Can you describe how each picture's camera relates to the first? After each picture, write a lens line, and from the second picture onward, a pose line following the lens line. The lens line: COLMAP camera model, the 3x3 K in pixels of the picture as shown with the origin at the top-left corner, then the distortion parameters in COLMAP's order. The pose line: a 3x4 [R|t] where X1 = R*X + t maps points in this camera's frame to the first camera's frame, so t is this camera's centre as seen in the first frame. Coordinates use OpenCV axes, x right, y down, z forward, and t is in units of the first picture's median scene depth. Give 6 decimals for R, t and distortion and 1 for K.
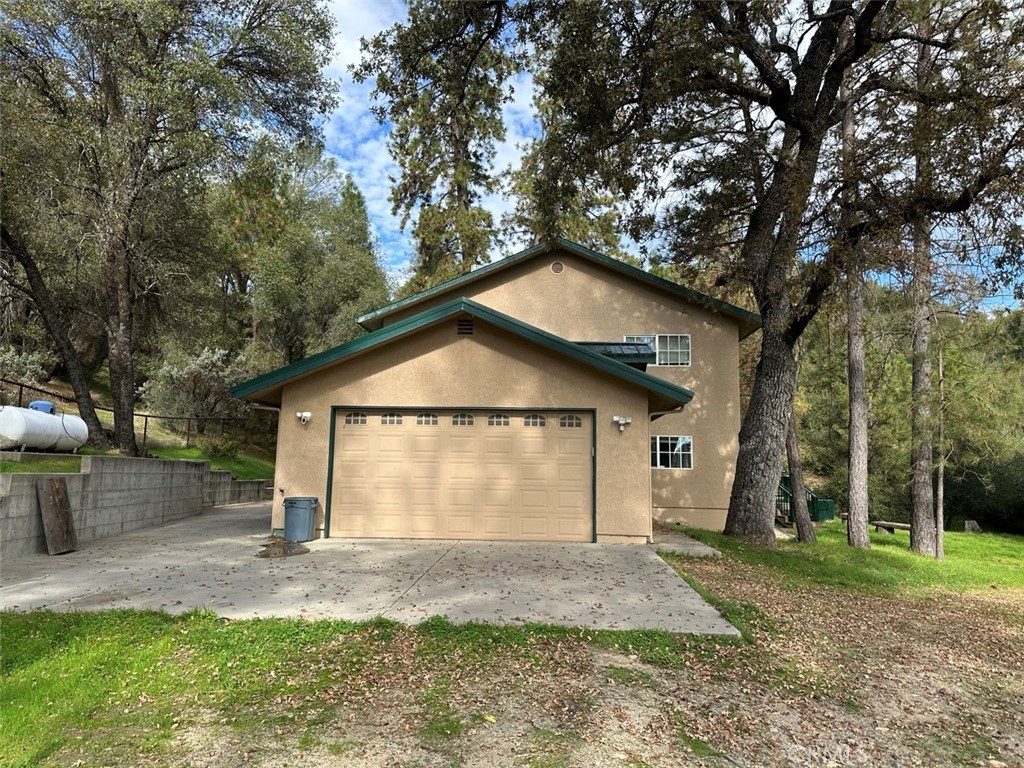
lens RADIAL K [[723.9, 0, 526.4], [0, 723.9, 384.4], [0, 0, 1]] dist [0.001927, -0.003008]
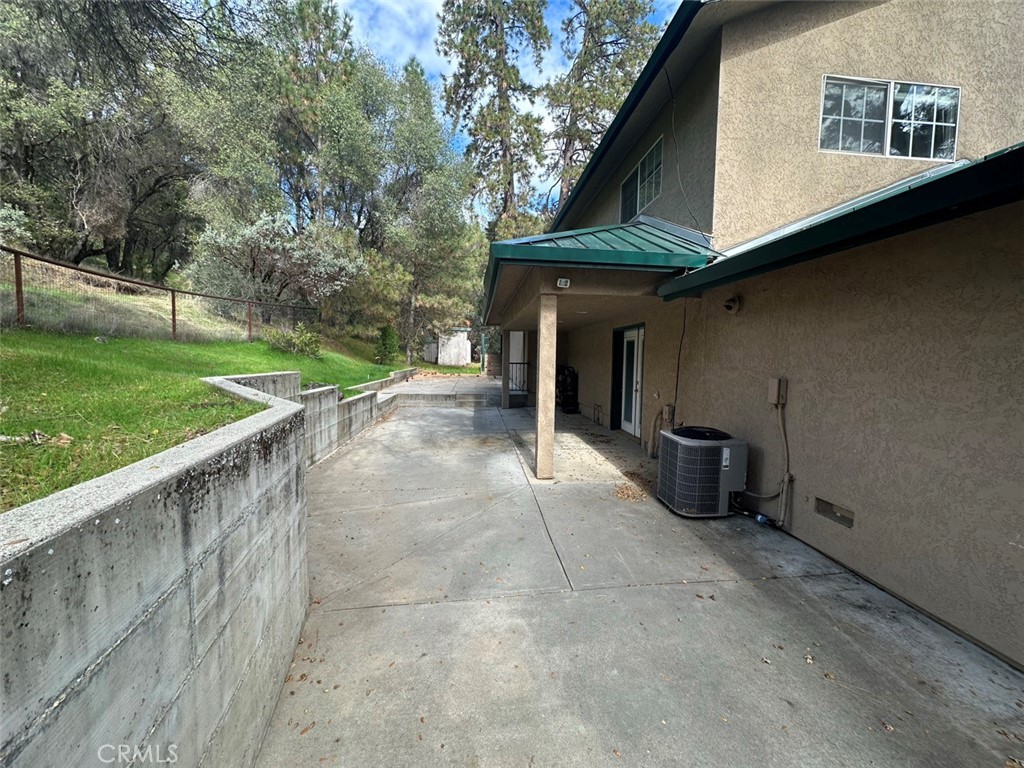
lens RADIAL K [[407.4, 0, 512.0], [0, 407.4, 384.0], [0, 0, 1]] dist [-0.001373, -0.000017]
pose [[0.992570, -0.003461, 0.121630, -0.243774], [-0.019786, 0.981700, 0.189403, 0.044799], [-0.120059, -0.190402, 0.974337, 0.533834]]
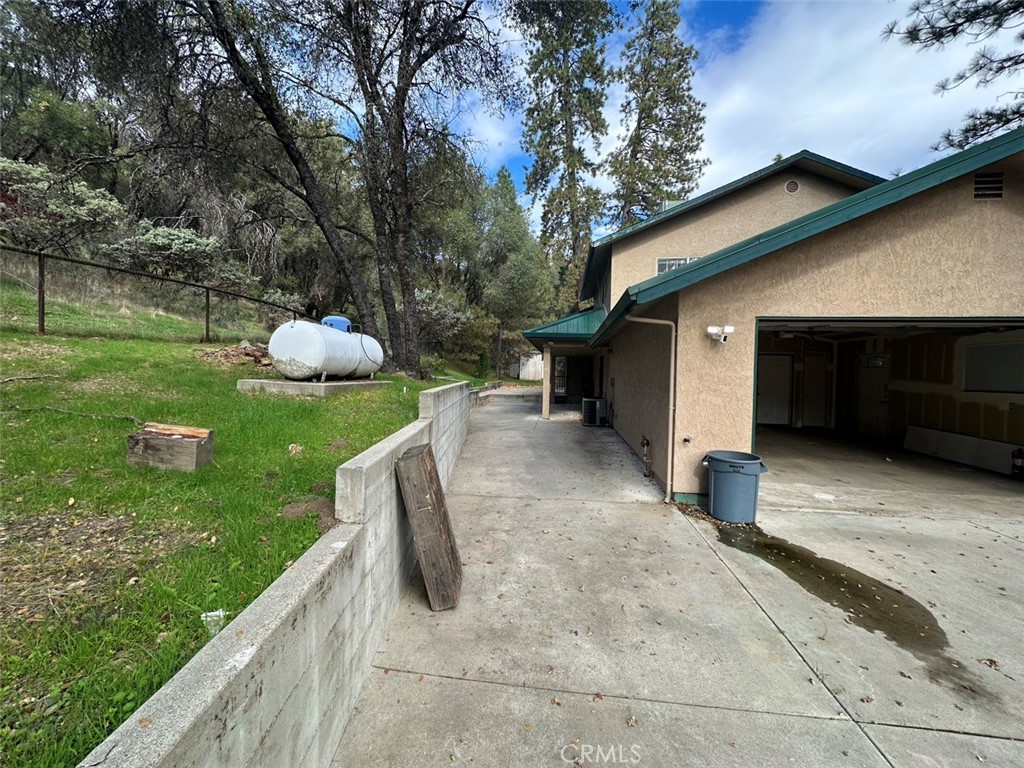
lens RADIAL K [[407.4, 0, 512.0], [0, 407.4, 384.0], [0, 0, 1]] dist [-0.001373, -0.000017]
pose [[0.995457, 0.005397, -0.095060, -0.204308], [0.008655, 0.989130, 0.146789, 0.015338], [0.094819, -0.146945, 0.984590, 0.266437]]
